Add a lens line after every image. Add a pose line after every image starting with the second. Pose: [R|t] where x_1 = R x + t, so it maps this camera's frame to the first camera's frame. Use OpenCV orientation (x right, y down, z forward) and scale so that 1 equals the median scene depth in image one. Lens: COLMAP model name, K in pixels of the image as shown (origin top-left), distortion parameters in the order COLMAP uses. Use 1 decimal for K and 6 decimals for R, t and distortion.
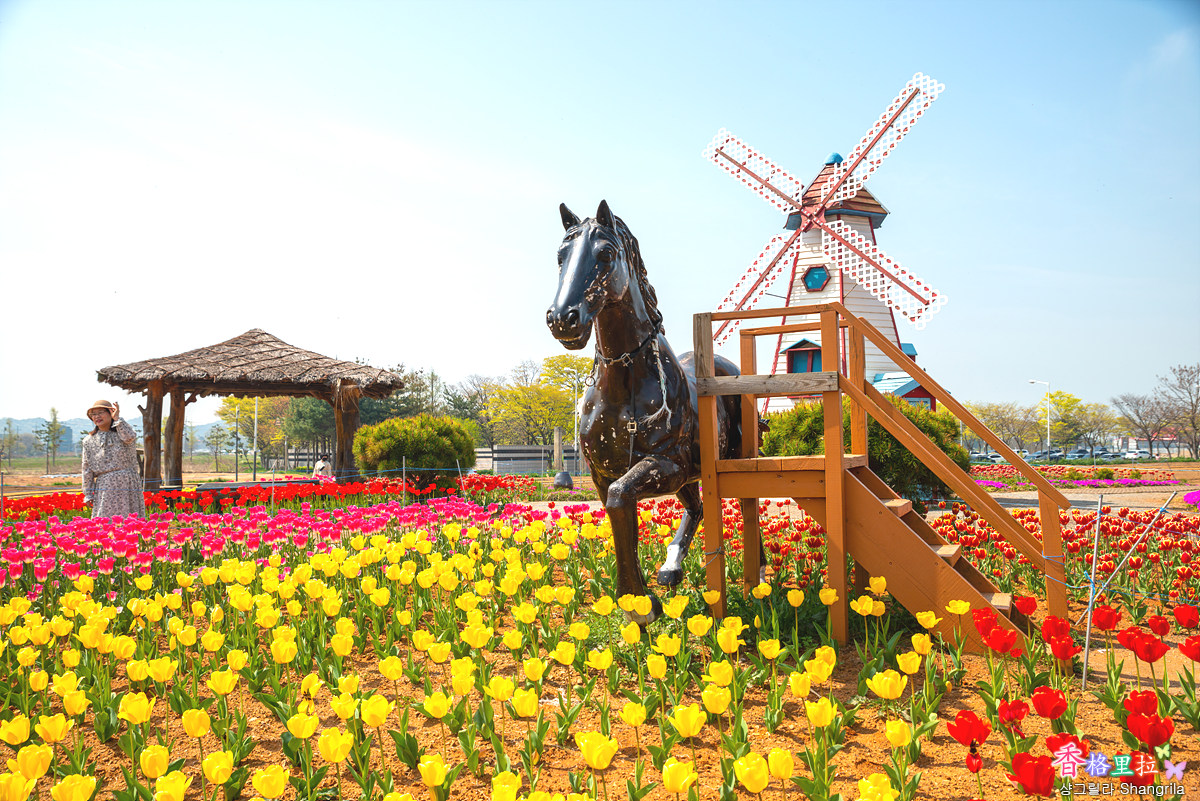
lens RADIAL K [[987.6, 0, 597.6], [0, 987.6, 397.5], [0, 0, 1]] dist [-0.065765, 0.091934]
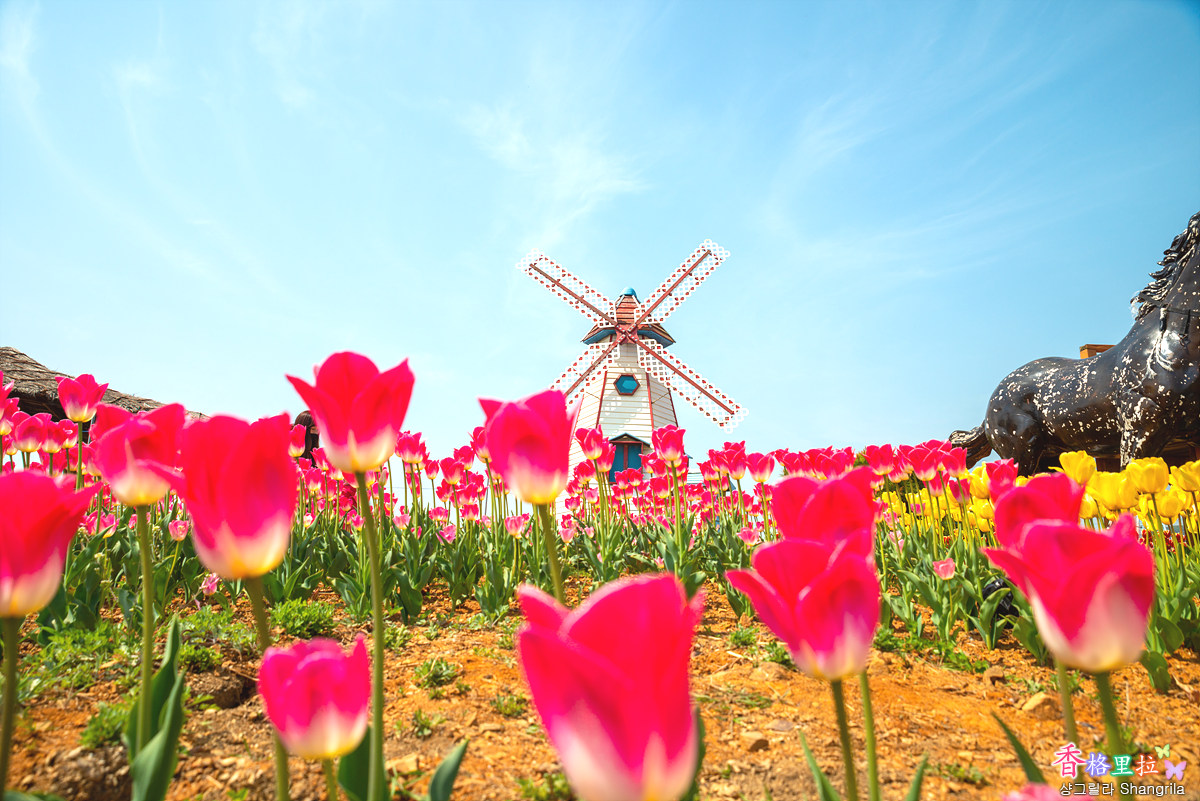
lens RADIAL K [[831.2, 0, 591.7], [0, 831.2, 402.1], [0, 0, 1]] dist [-0.126470, 0.088911]
pose [[0.822123, 0.145069, 0.550517, -0.352442], [-0.047716, 0.981145, -0.187288, 0.086136], [-0.567307, 0.127705, 0.813544, 0.222058]]
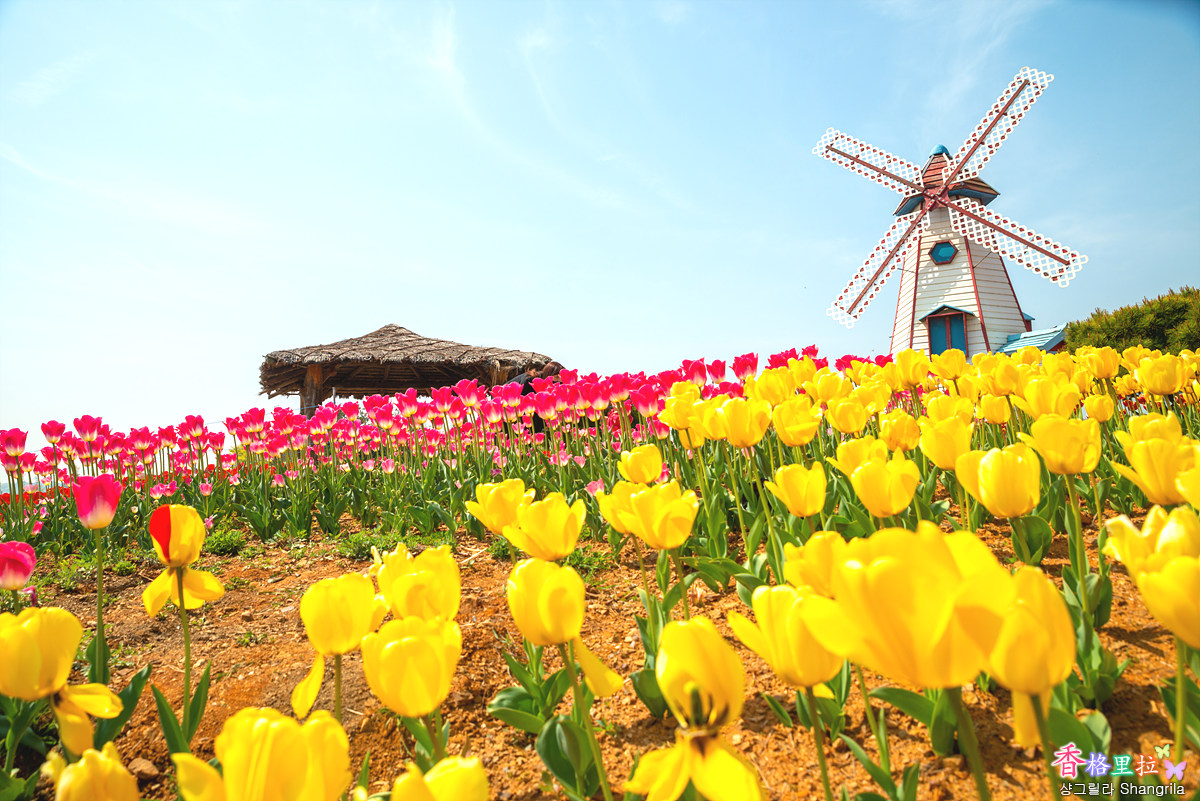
lens RADIAL K [[831.2, 0, 588.1], [0, 831.2, 410.7], [0, 0, 1]] dist [-0.126470, 0.088911]
pose [[0.996062, -0.036694, 0.080712, -0.248041], [0.040477, 0.998133, -0.045745, 0.078609], [-0.078883, 0.048832, 0.995687, 0.145169]]
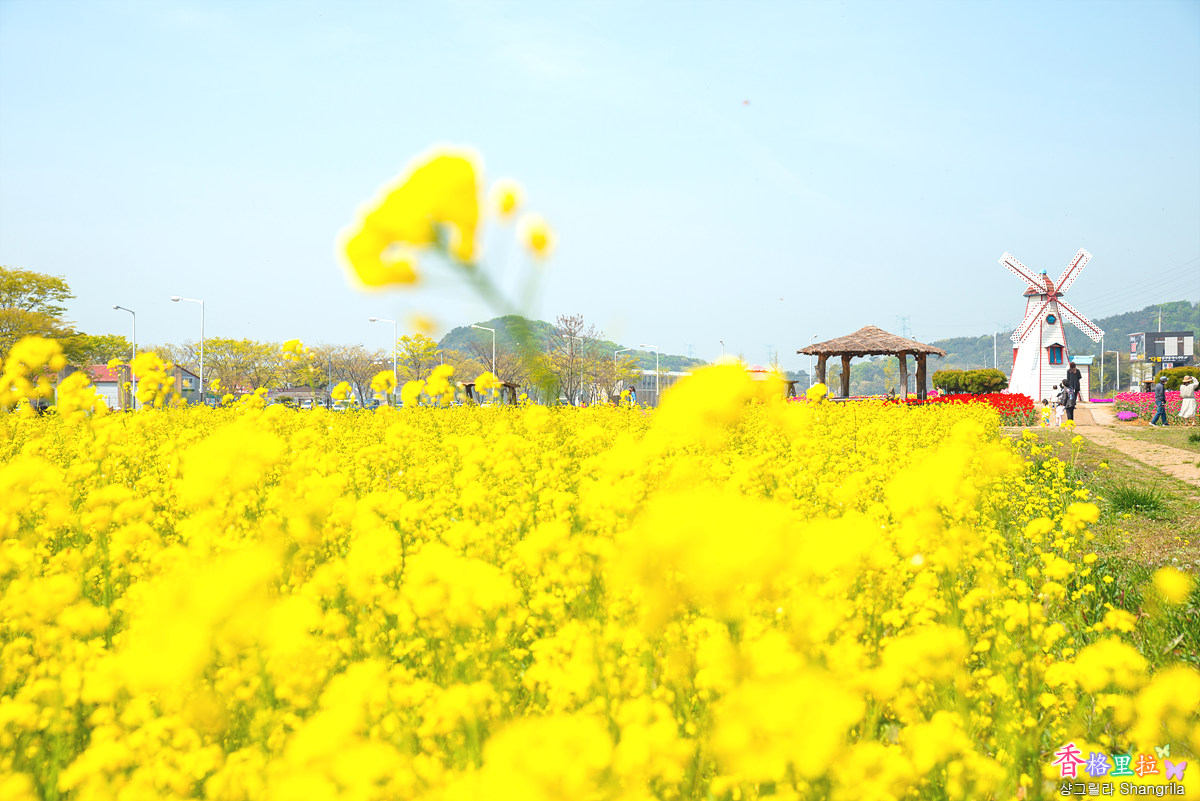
lens RADIAL K [[1671.6, 0, 594.8], [0, 1671.6, 401.2], [0, 0, 1]] dist [0.136186, 0.000000]
pose [[0.661028, -0.008433, 0.750313, -4.091238], [-0.029642, 0.998863, 0.037341, -0.032031], [-0.749775, -0.046924, 0.660027, -1.135286]]
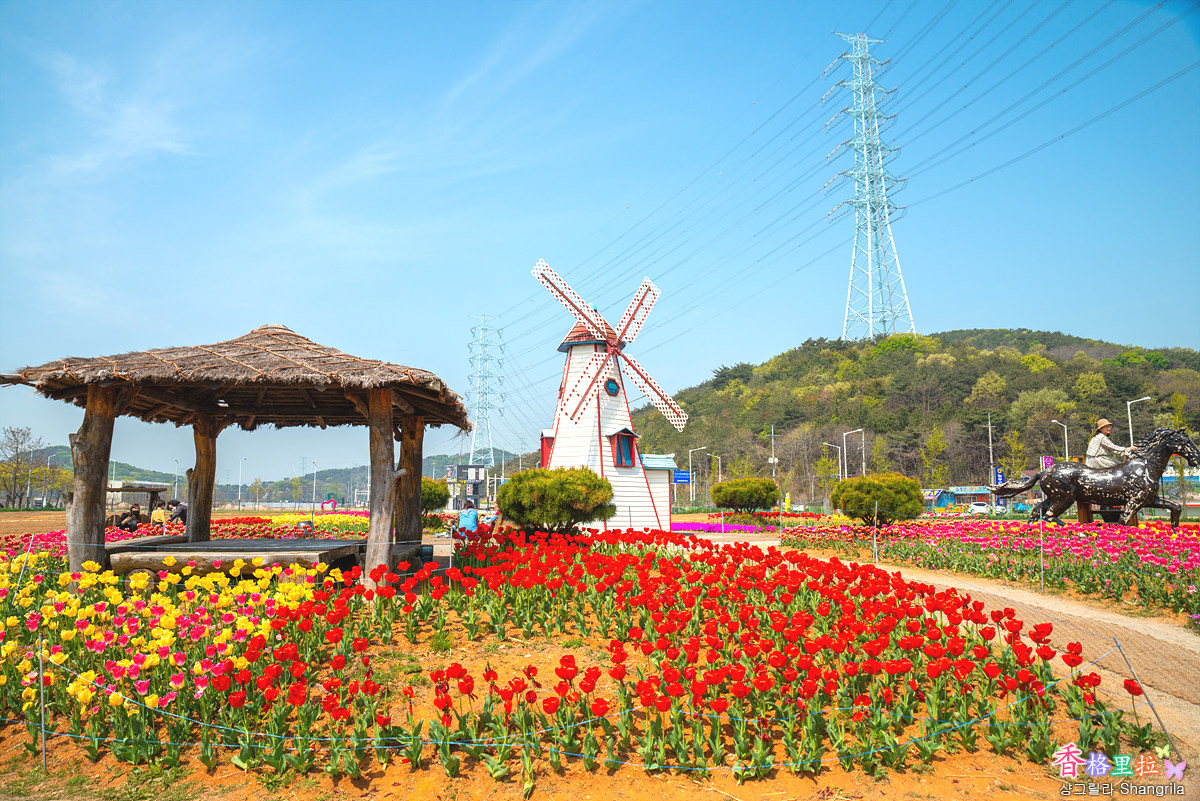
lens RADIAL K [[831.2, 0, 589.4], [0, 831.2, 388.3], [0, 0, 1]] dist [-0.126470, 0.088911]
pose [[0.201838, 0.130504, 0.970685, -1.026839], [-0.051278, 0.991132, -0.122591, 0.039788], [-0.978076, -0.025031, 0.206740, 0.767332]]
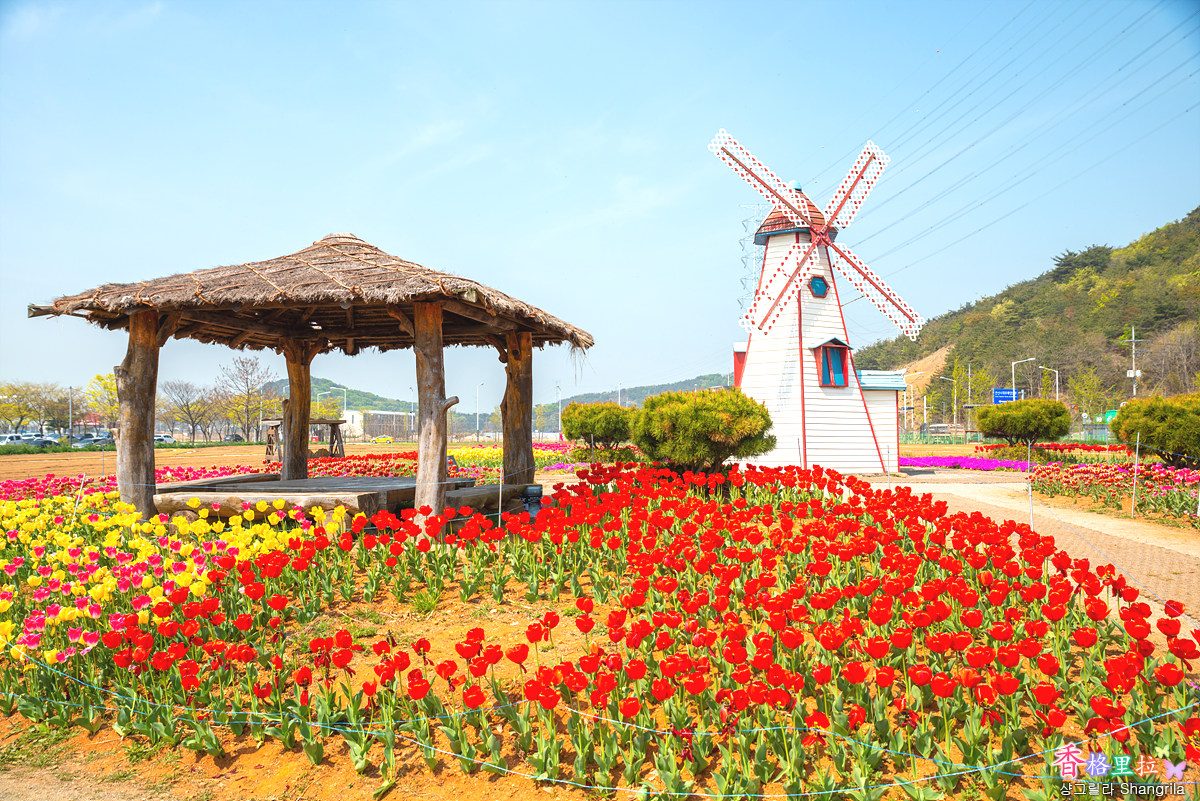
lens RADIAL K [[987.6, 0, 591.0], [0, 987.6, 400.4], [0, 0, 1]] dist [-0.065765, 0.091934]
pose [[0.485180, 0.021656, 0.874146, -0.955435], [-0.042494, 0.999096, -0.001166, 0.030879], [-0.873381, -0.036580, 0.485662, 0.653894]]
